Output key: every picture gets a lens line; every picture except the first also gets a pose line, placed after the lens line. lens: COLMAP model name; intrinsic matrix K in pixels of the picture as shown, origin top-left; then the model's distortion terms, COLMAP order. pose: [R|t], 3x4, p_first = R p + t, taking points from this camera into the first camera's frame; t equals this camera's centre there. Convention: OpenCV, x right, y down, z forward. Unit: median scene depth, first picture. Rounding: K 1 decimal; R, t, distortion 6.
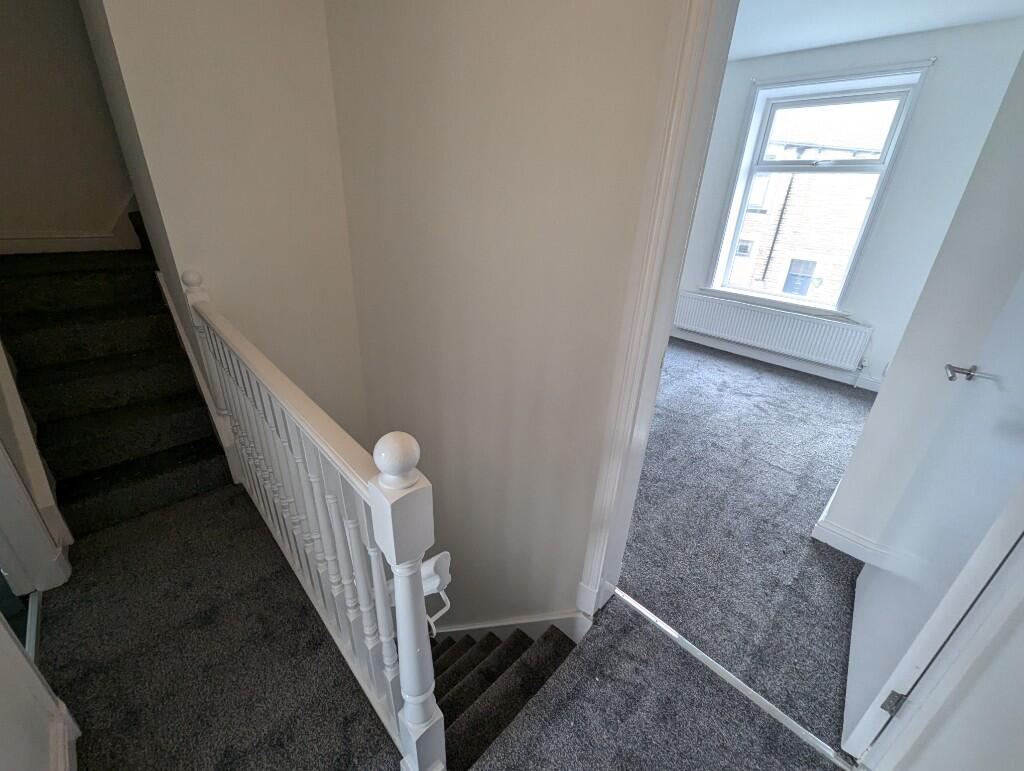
lens RADIAL K [[434.3, 0, 512.0], [0, 434.3, 385.5], [0, 0, 1]] dist [-0.000541, -0.000259]
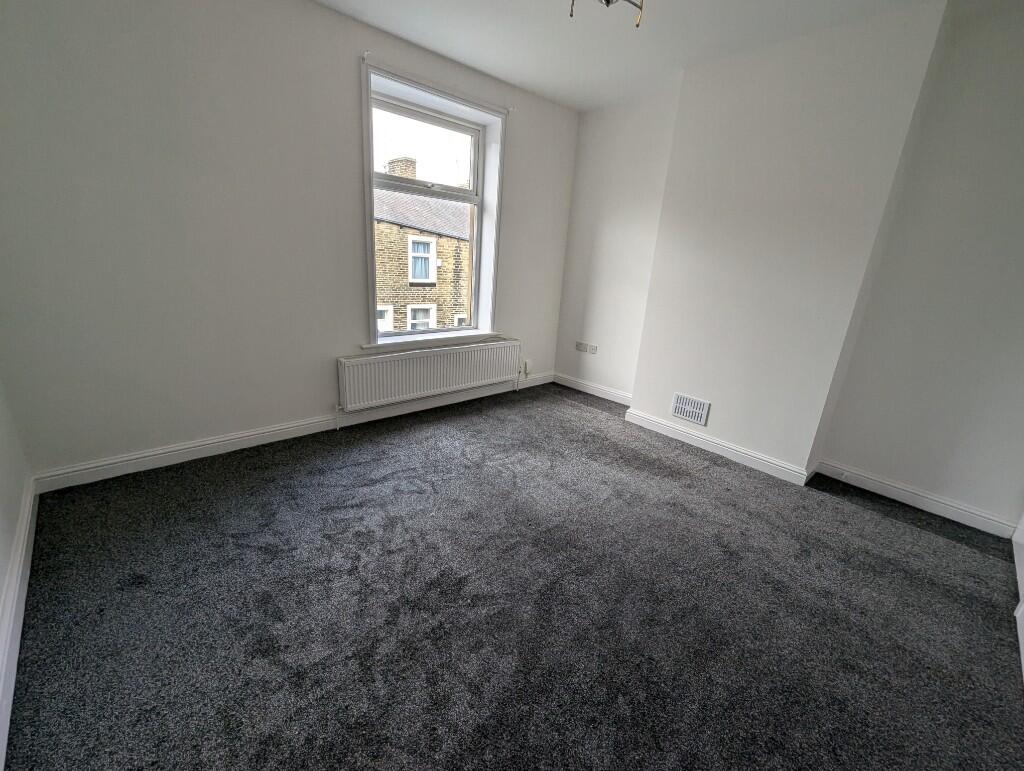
lens RADIAL K [[434.3, 0, 512.0], [0, 434.3, 385.5], [0, 0, 1]] dist [-0.000541, -0.000259]
pose [[0.053868, -0.336747, 0.940053, -0.280208], [0.365280, 0.882815, 0.295311, -0.357653], [-0.929338, 0.327475, 0.170562, 0.832695]]
